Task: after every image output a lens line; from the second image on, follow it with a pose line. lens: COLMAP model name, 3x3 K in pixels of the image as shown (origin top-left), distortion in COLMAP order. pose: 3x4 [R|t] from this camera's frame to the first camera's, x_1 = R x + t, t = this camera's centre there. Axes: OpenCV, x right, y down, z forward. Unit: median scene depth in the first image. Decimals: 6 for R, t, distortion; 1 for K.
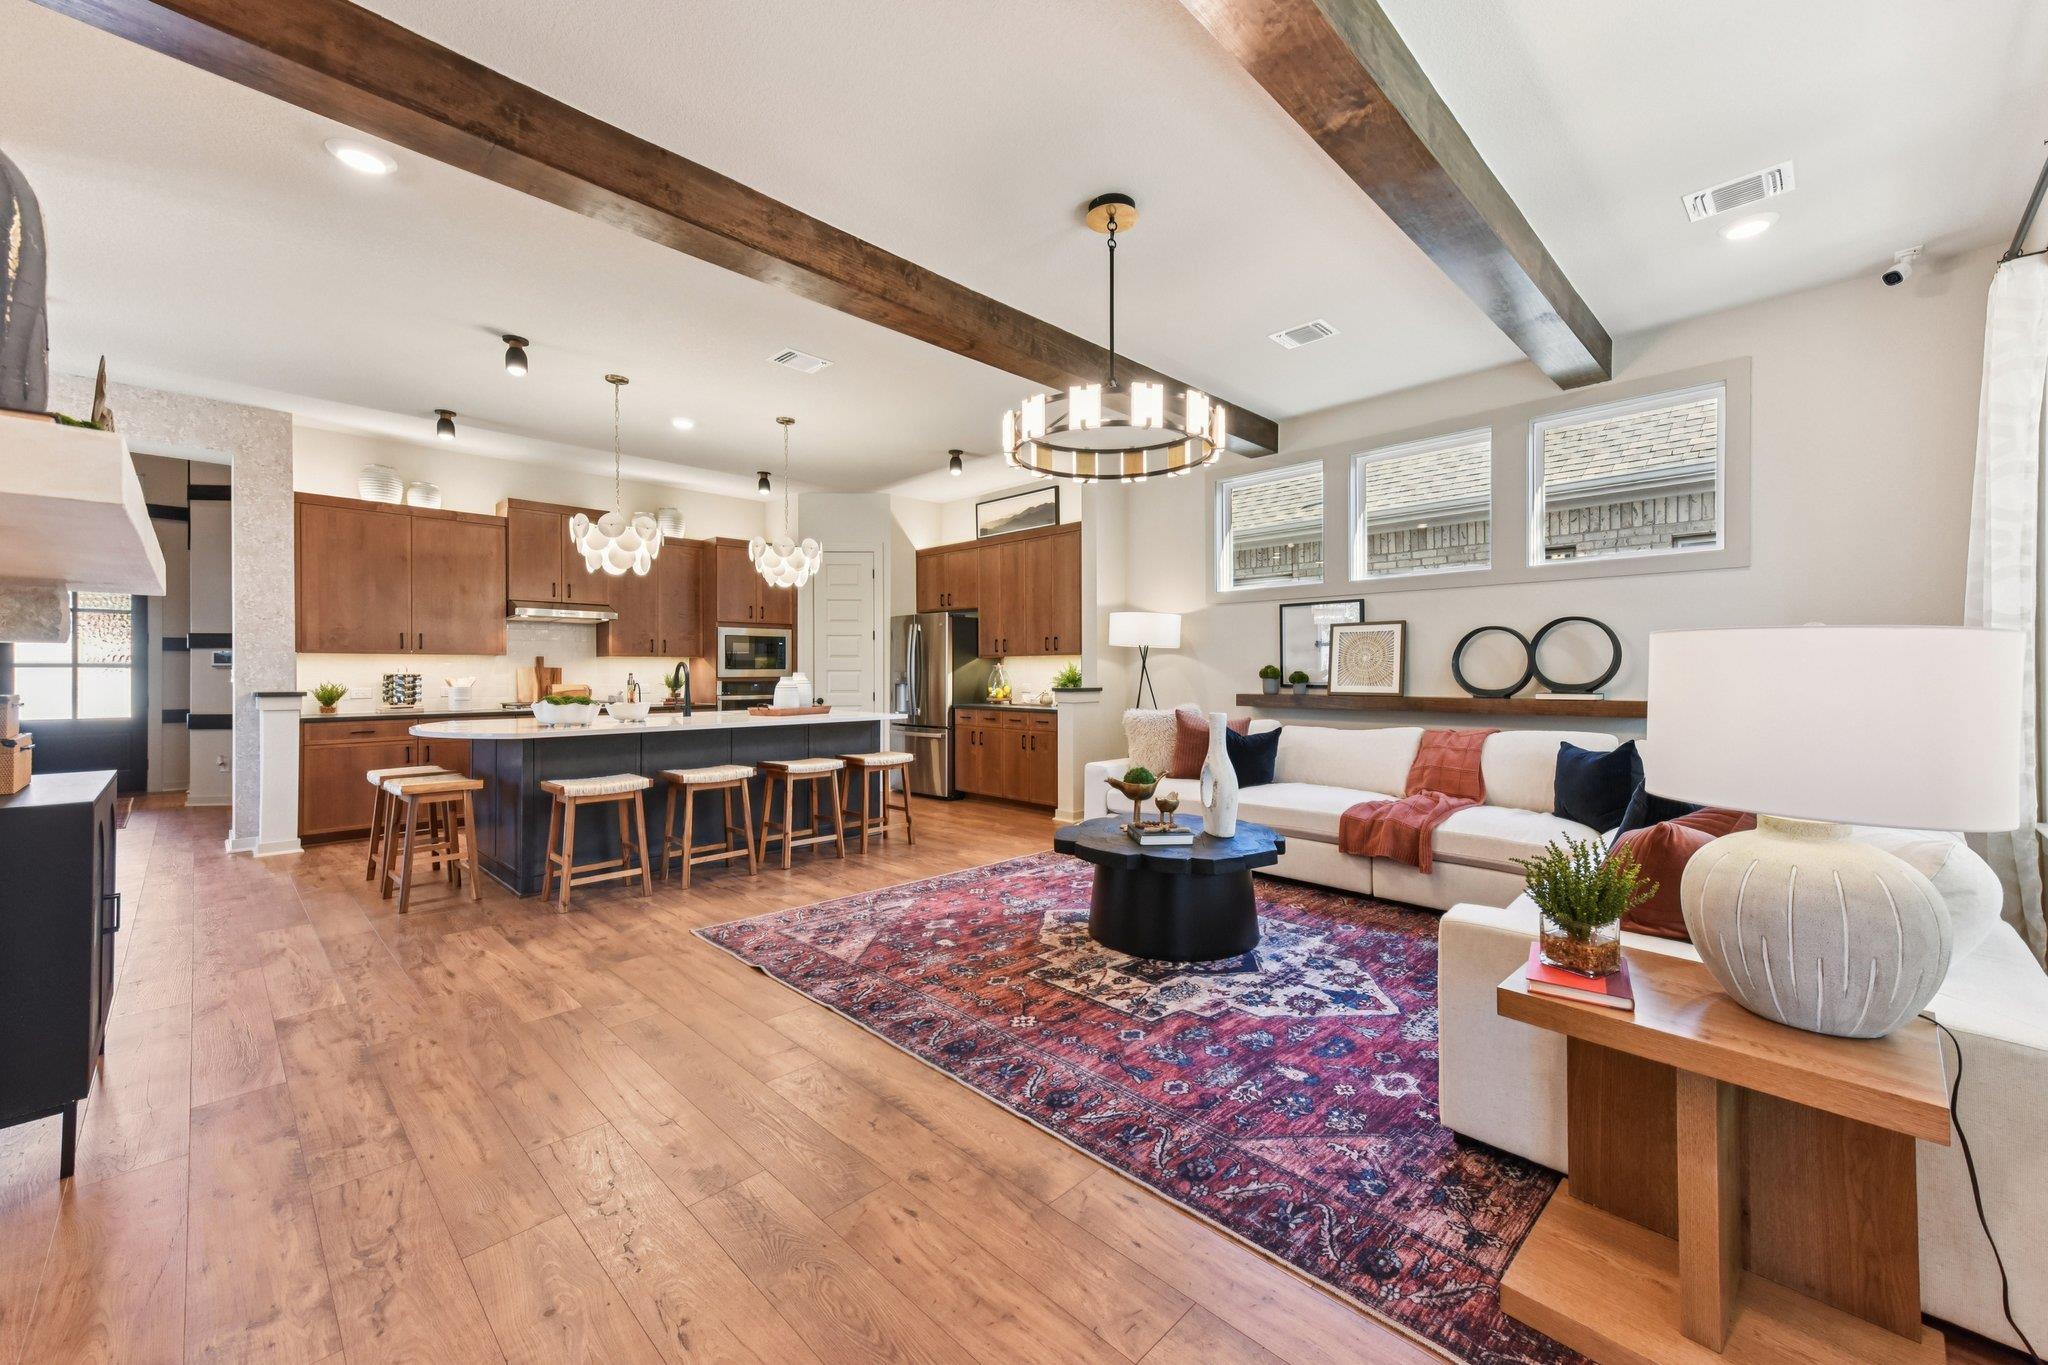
lens RADIAL K [[797.2, 0, 1045.0], [0, 797.2, 667.7], [0, 0, 1]] dist [0.030886, -0.000498]
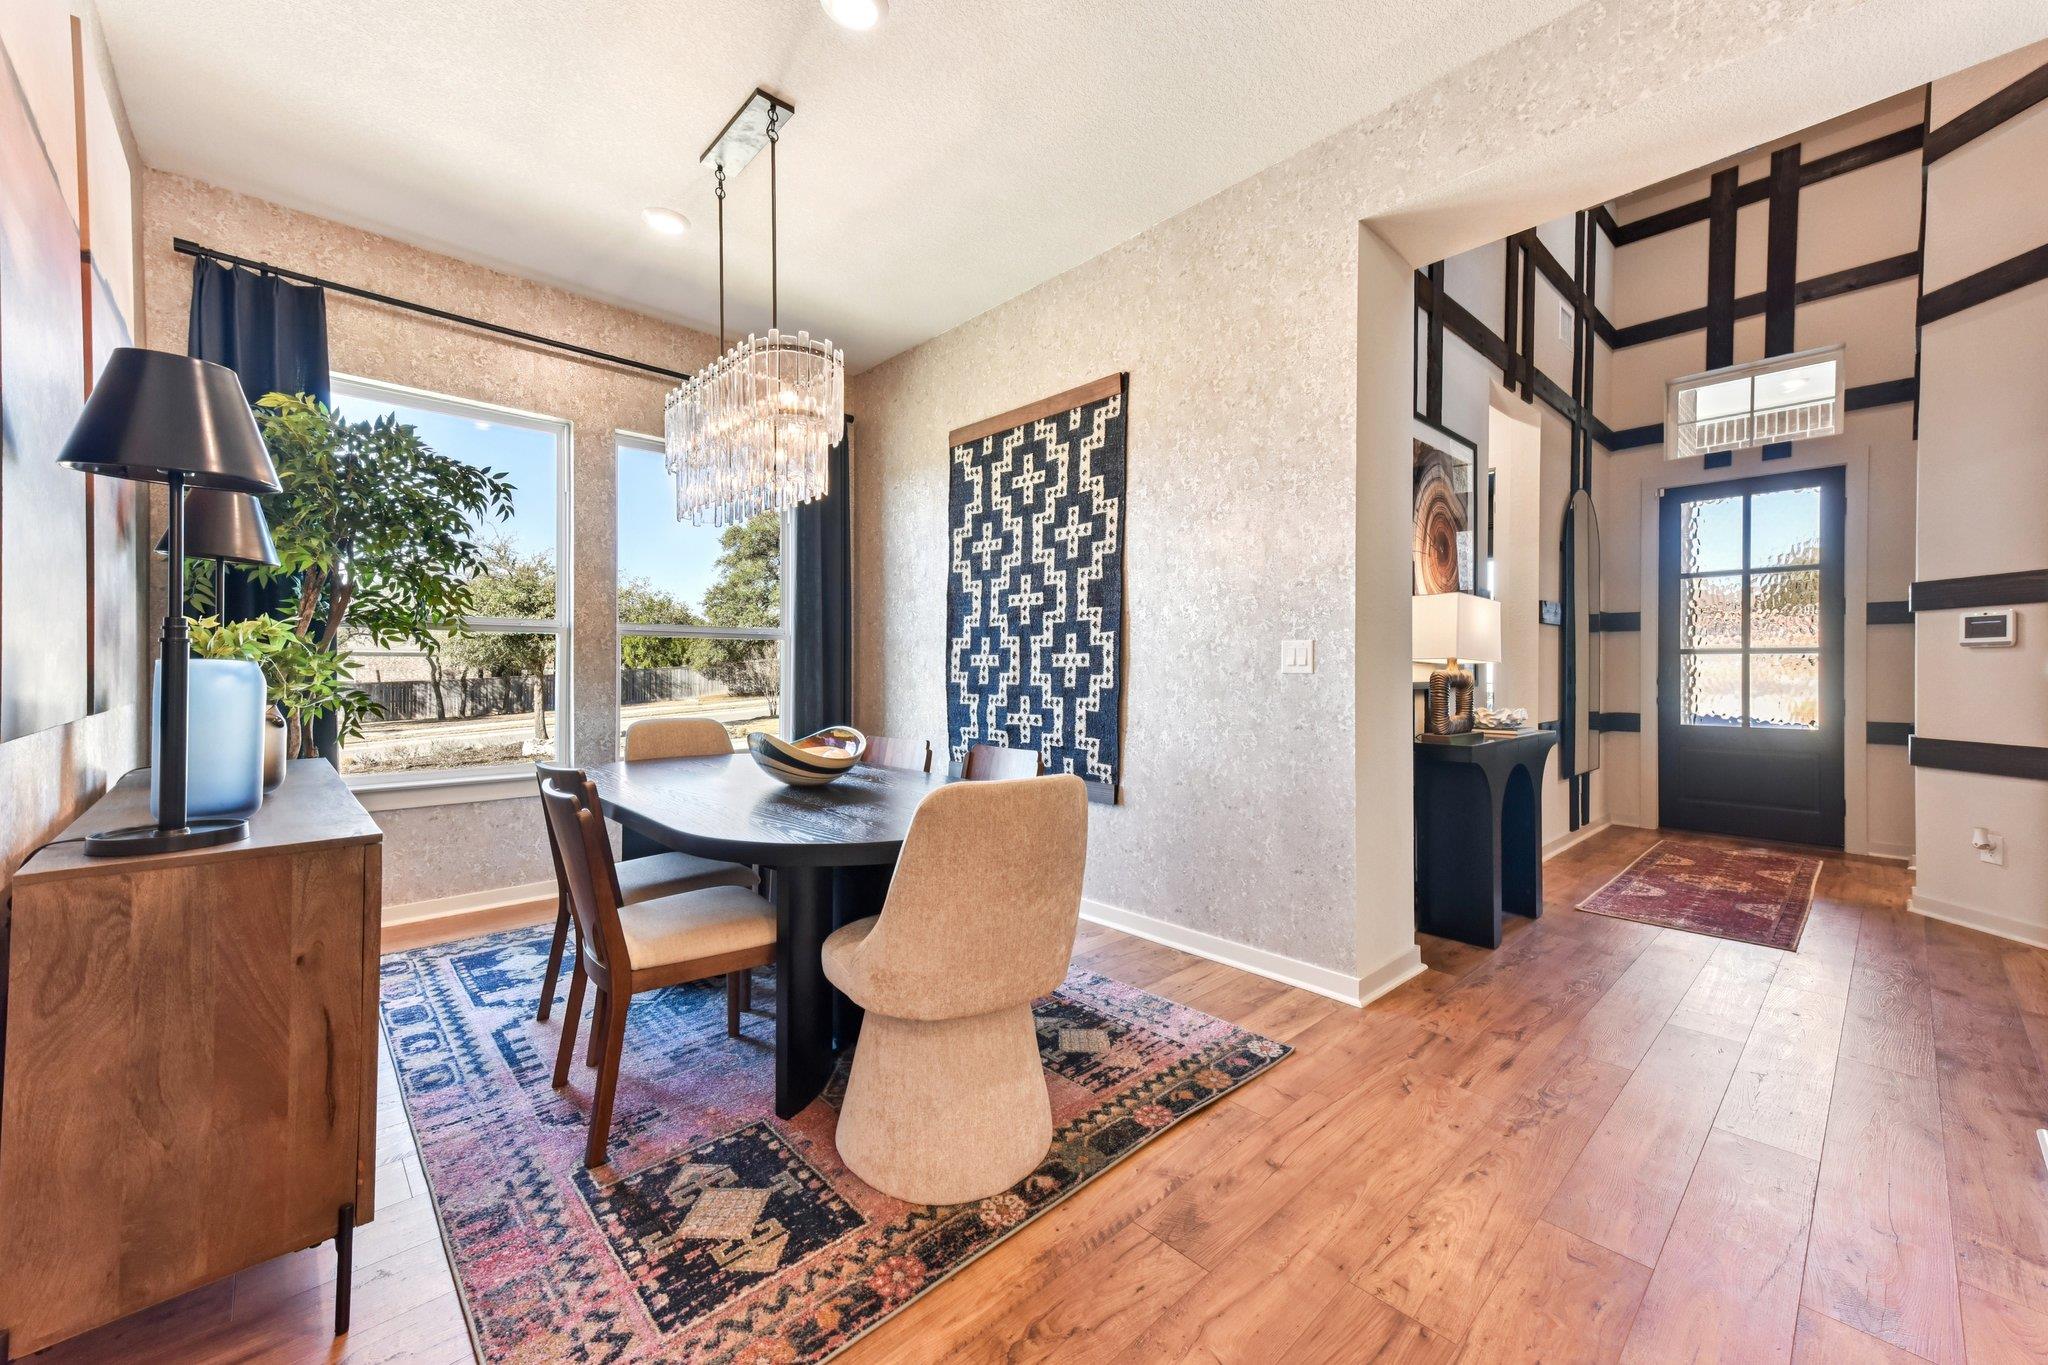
lens RADIAL K [[797.2, 0, 1040.0], [0, 797.2, 671.5], [0, 0, 1]] dist [0.030886, -0.000498]
pose [[-0.039793, 0.005424, -0.999193, -0.533865], [0.002141, 0.999983, 0.005343, 0.012106], [0.999206, -0.001926, -0.039804, 0.503150]]
